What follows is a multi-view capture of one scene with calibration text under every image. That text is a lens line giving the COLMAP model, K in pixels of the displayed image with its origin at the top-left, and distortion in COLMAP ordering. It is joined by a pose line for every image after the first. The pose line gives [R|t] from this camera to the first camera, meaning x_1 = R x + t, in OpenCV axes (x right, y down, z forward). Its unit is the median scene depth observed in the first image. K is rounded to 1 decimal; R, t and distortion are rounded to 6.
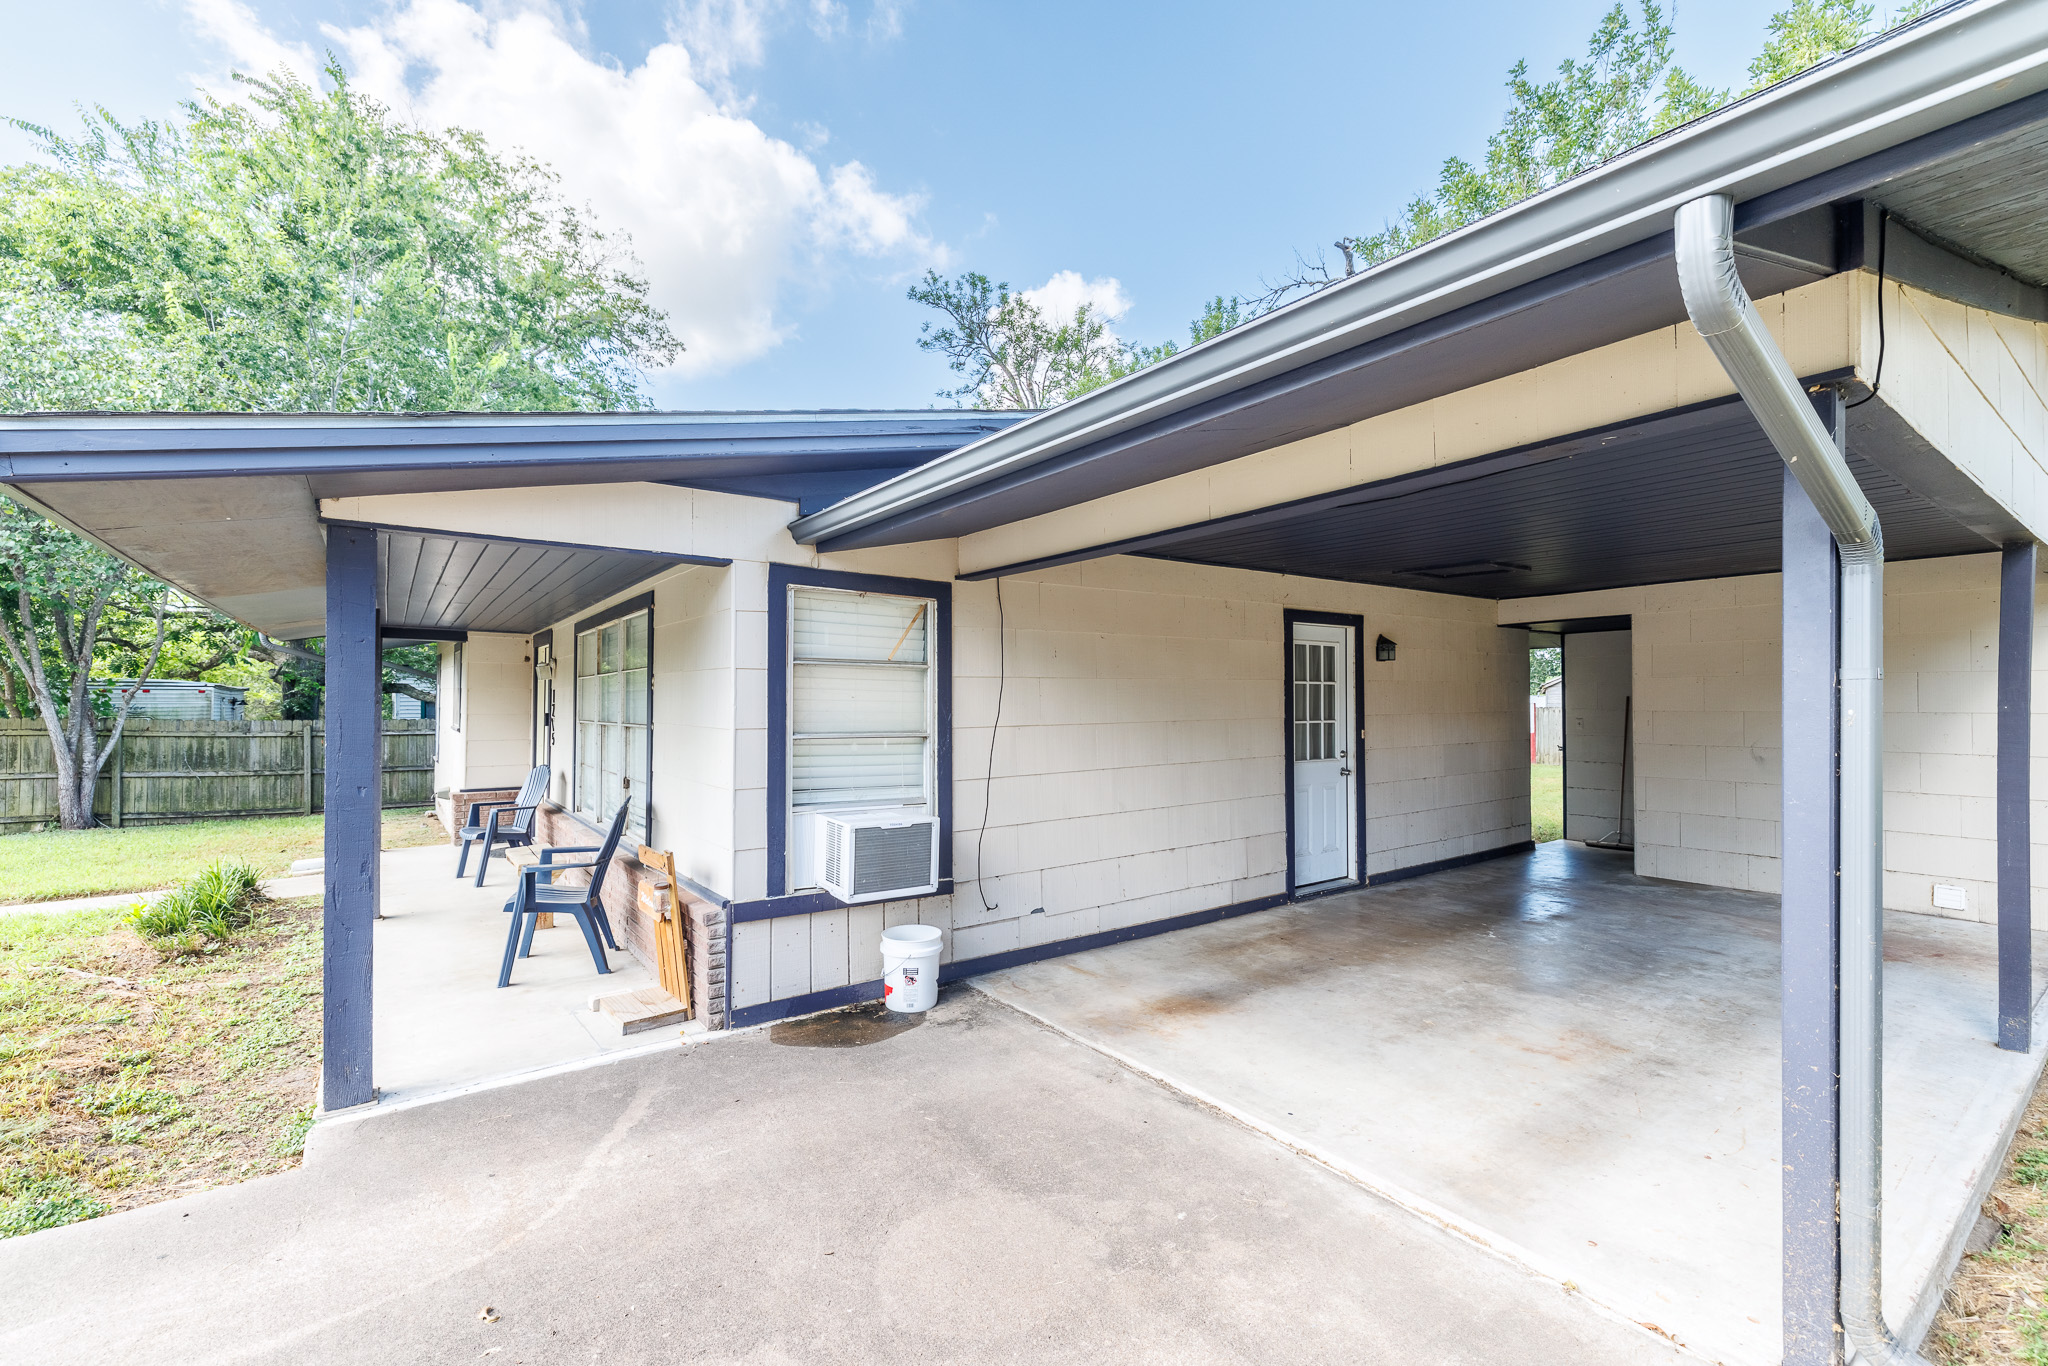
lens RADIAL K [[868.2, 0, 1014.7], [0, 868.2, 690.6], [0, 0, 1]] dist [-0.003276, -0.000206]
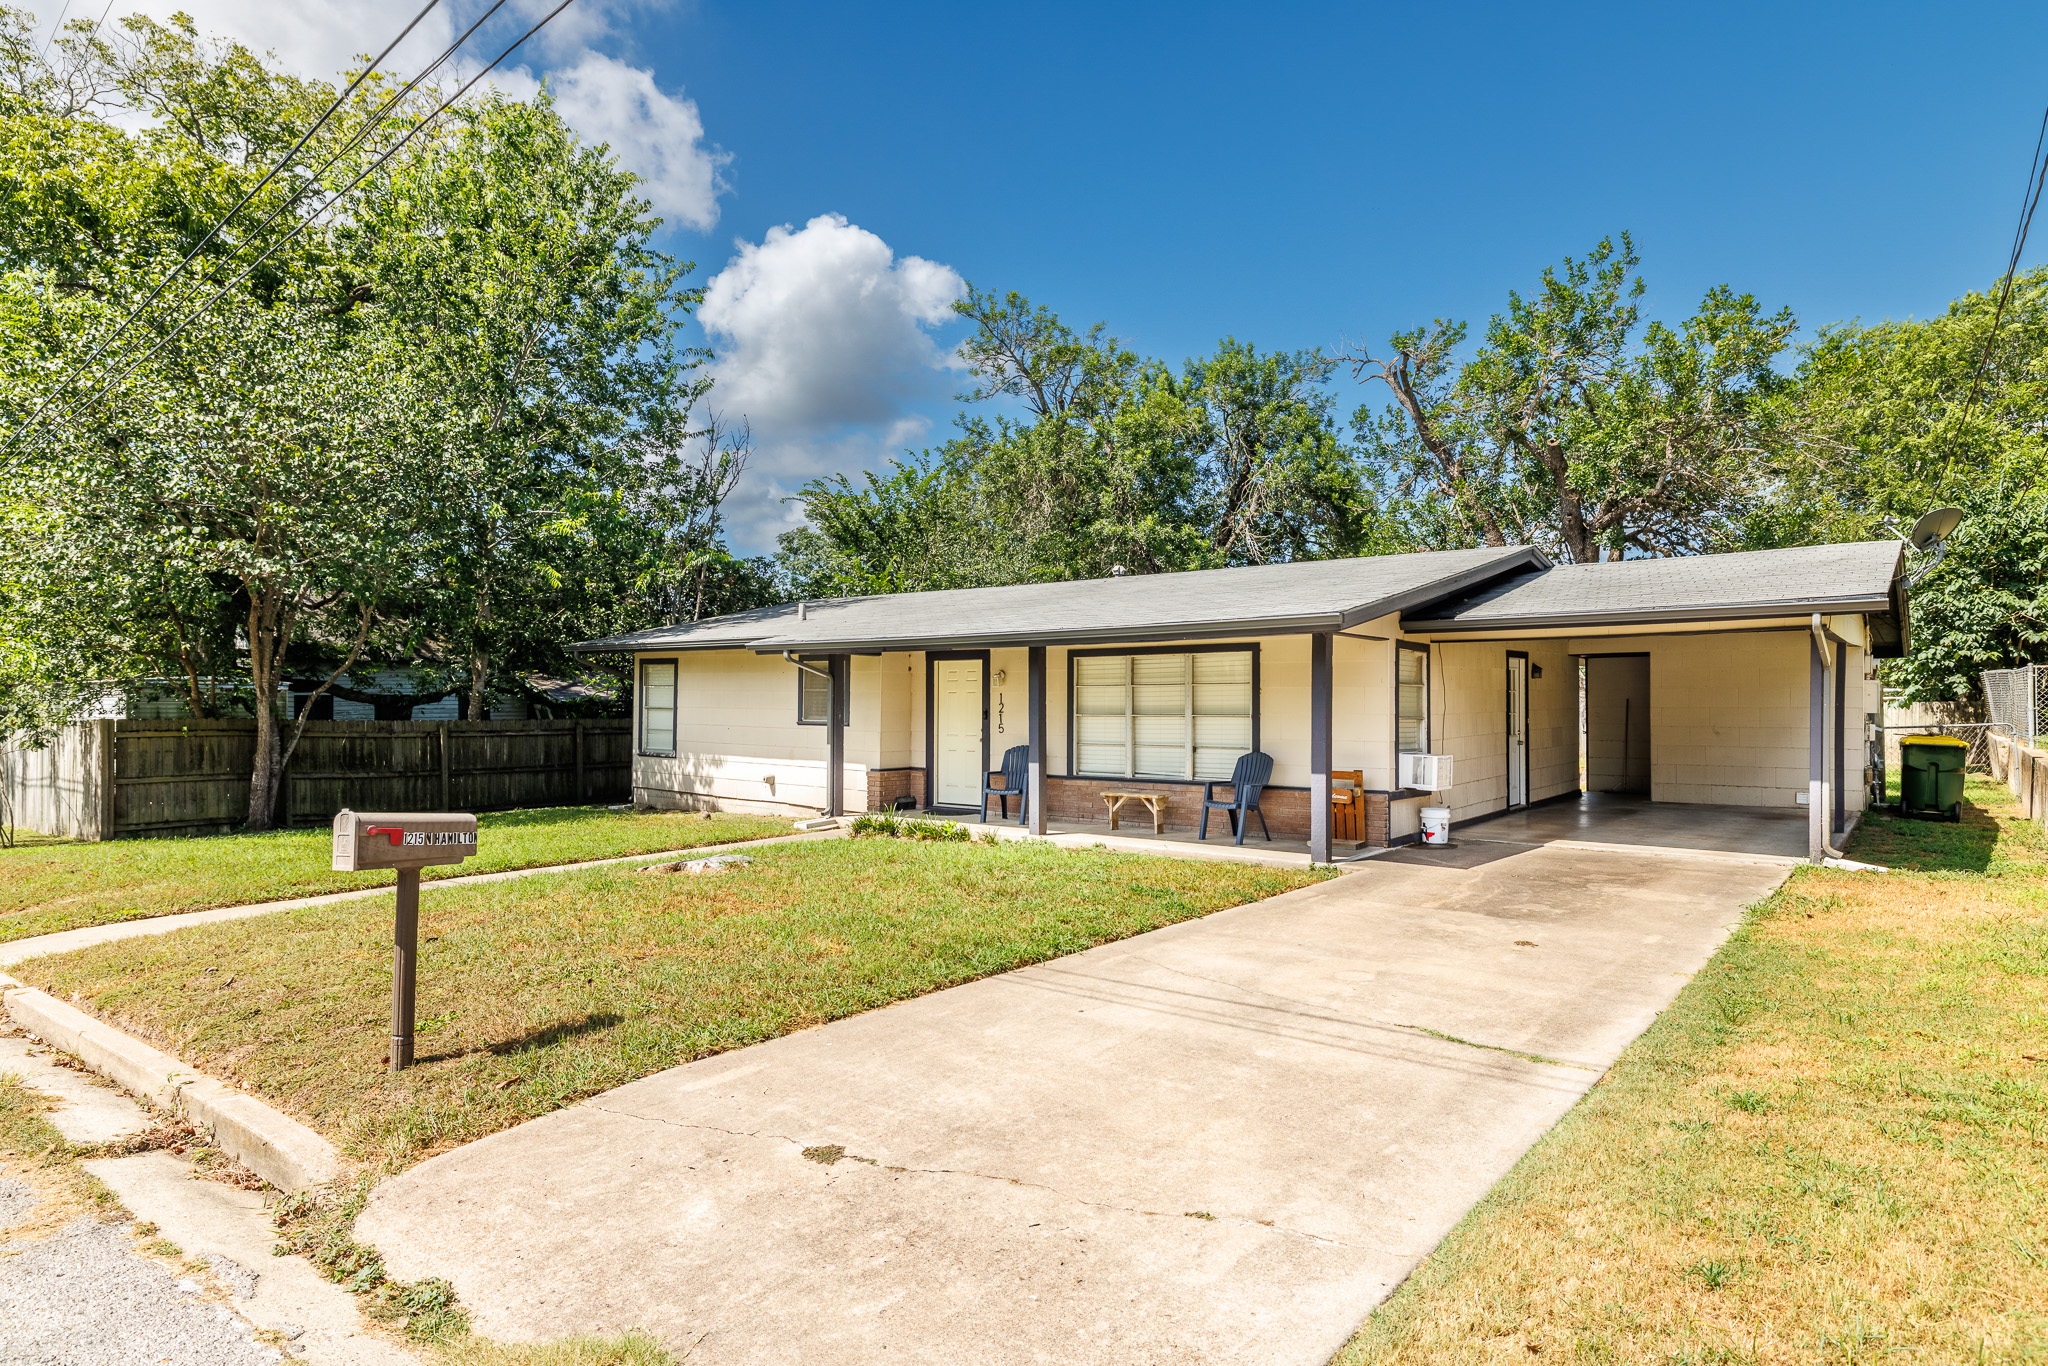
lens RADIAL K [[1072.4, 0, 1027.8], [0, 1072.4, 690.3], [0, 0, 1]] dist [0.002653, 0.000222]
pose [[0.969670, 0.003170, 0.244396, -0.543948], [-0.003441, 0.999994, 0.000680, -0.004345], [-0.244393, -0.001500, 0.969675, -0.415545]]
